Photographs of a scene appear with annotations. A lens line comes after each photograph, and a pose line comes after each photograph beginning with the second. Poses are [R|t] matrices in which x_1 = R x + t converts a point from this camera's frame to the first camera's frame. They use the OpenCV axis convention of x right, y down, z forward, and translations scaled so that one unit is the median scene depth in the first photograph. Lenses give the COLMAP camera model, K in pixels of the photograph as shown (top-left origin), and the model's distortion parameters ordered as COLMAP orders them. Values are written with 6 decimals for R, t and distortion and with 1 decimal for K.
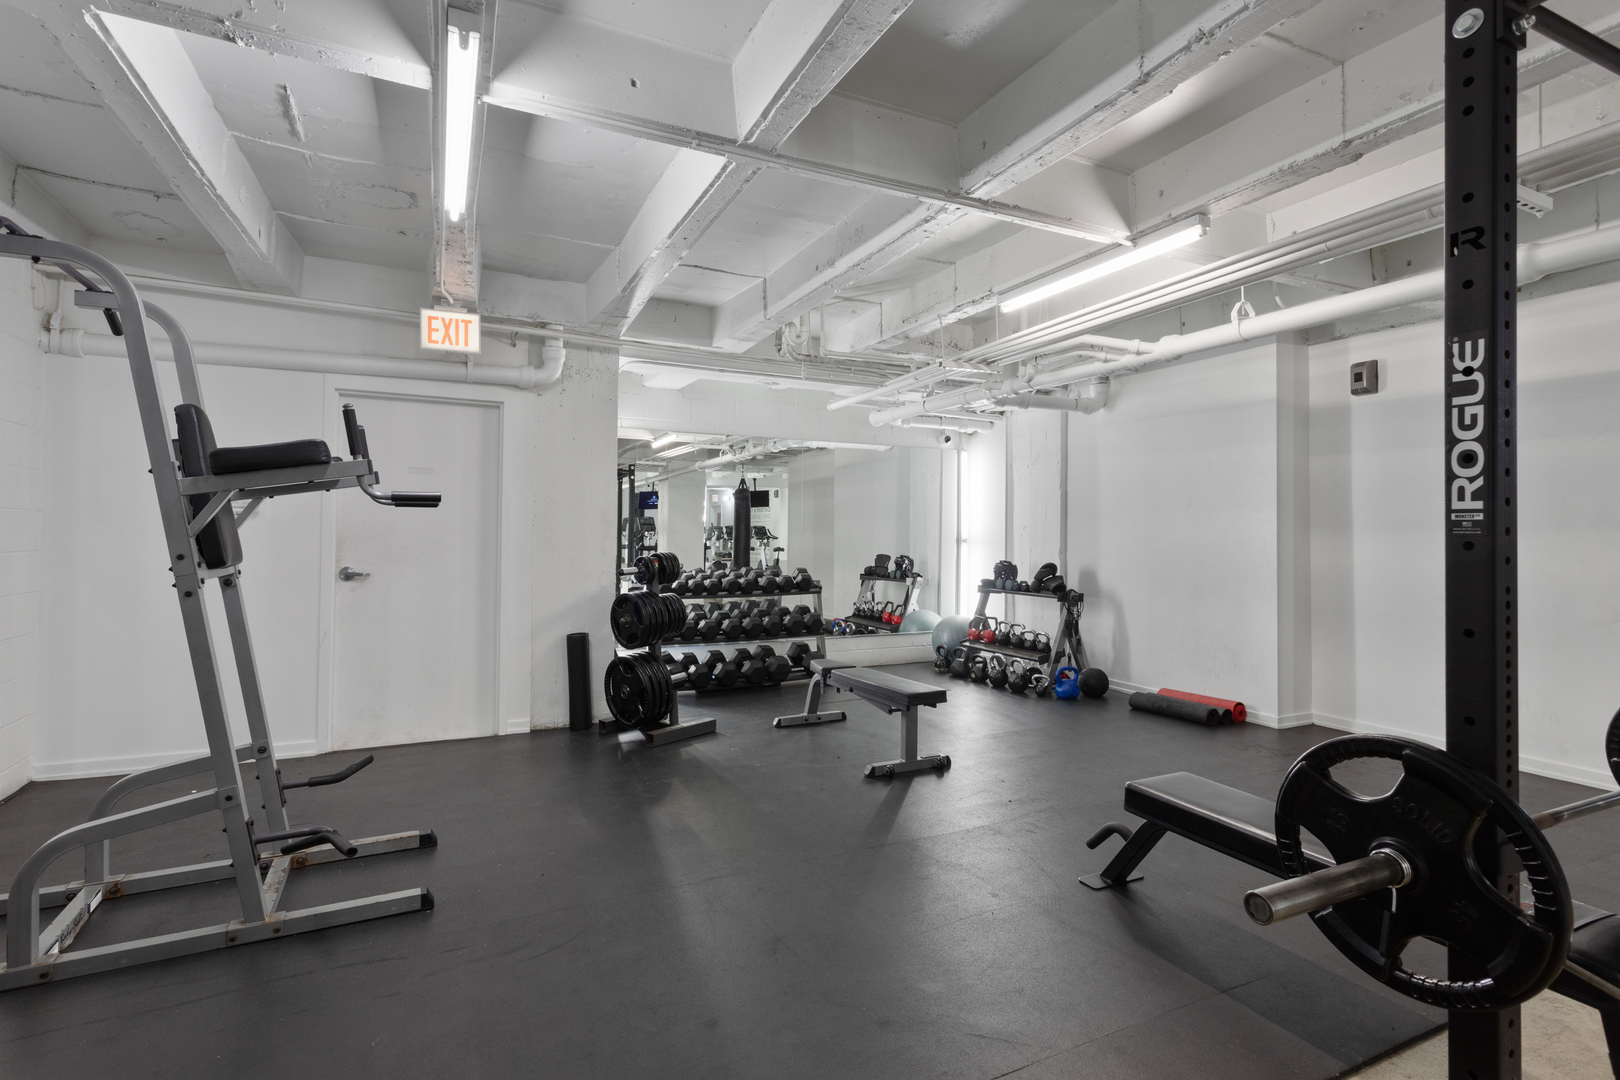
lens RADIAL K [[805.1, 0, 800.0], [0, 805.1, 541.9], [0, 0, 1]] dist [0.027196, 0.001007]
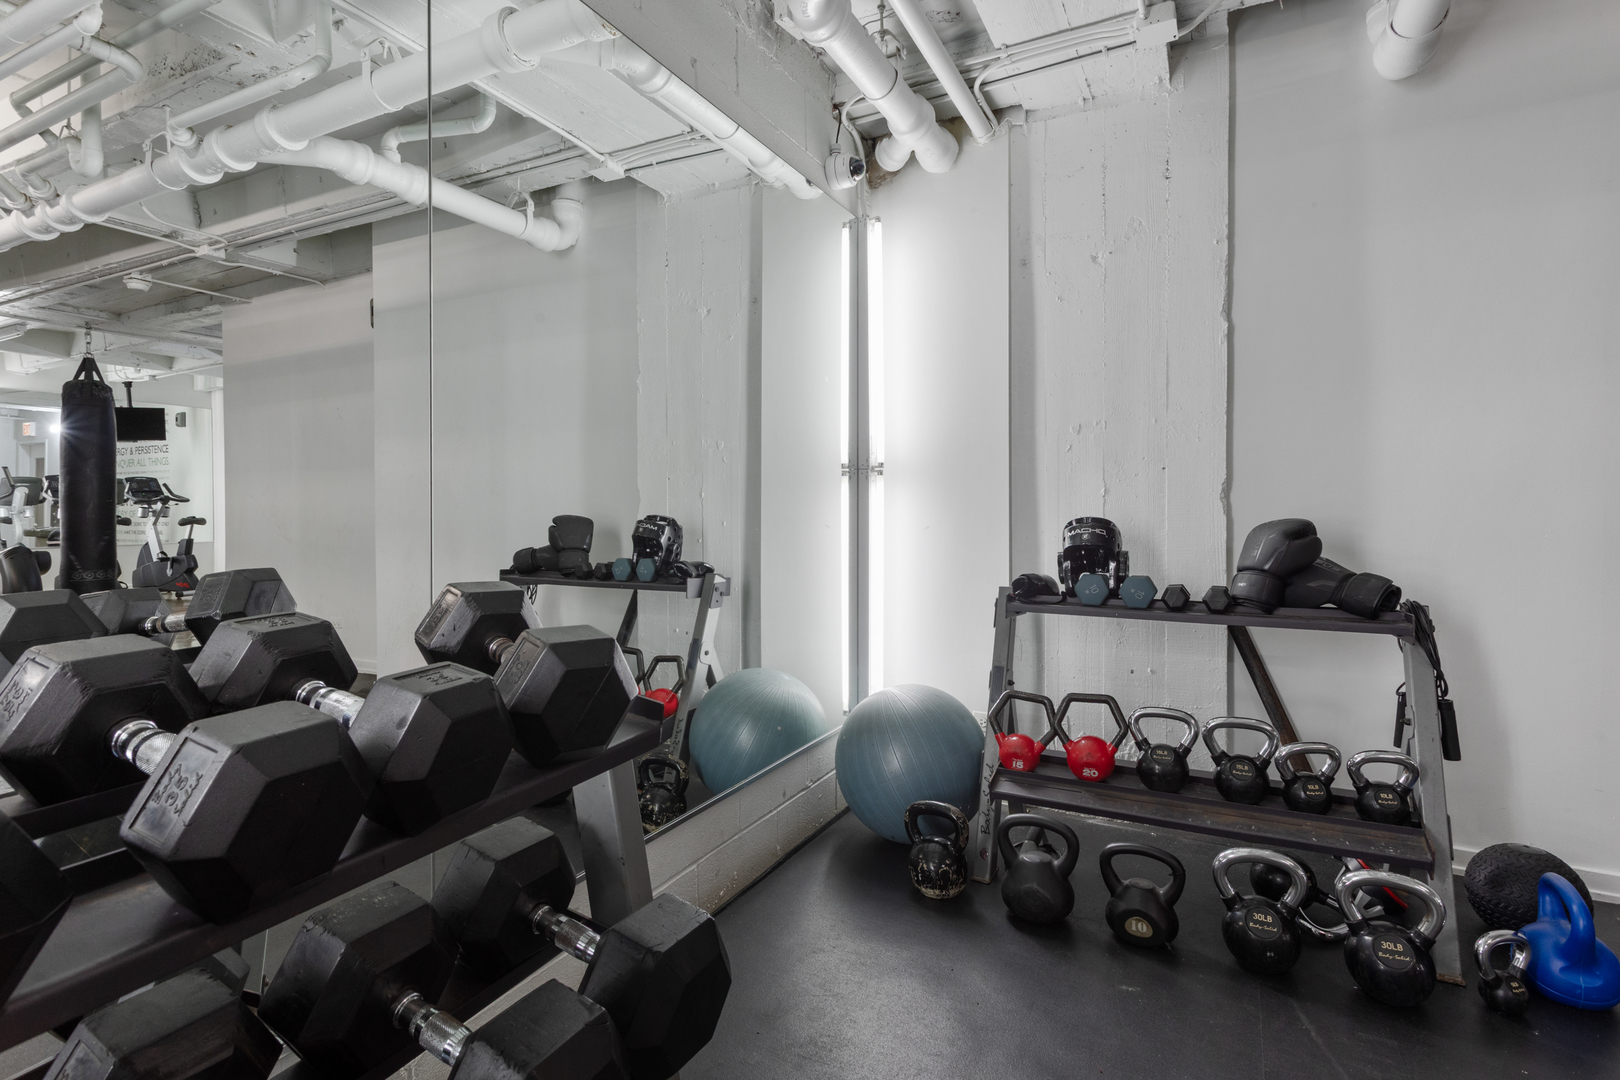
lens RADIAL K [[805.1, 0, 804.1], [0, 805.1, 517.9], [0, 0, 1]] dist [0.027196, 0.001007]
pose [[0.809346, -0.008304, 0.587274, -0.017080], [0.008860, 0.999959, 0.001929, 0.009552], [-0.587266, 0.003642, 0.809386, 0.360815]]
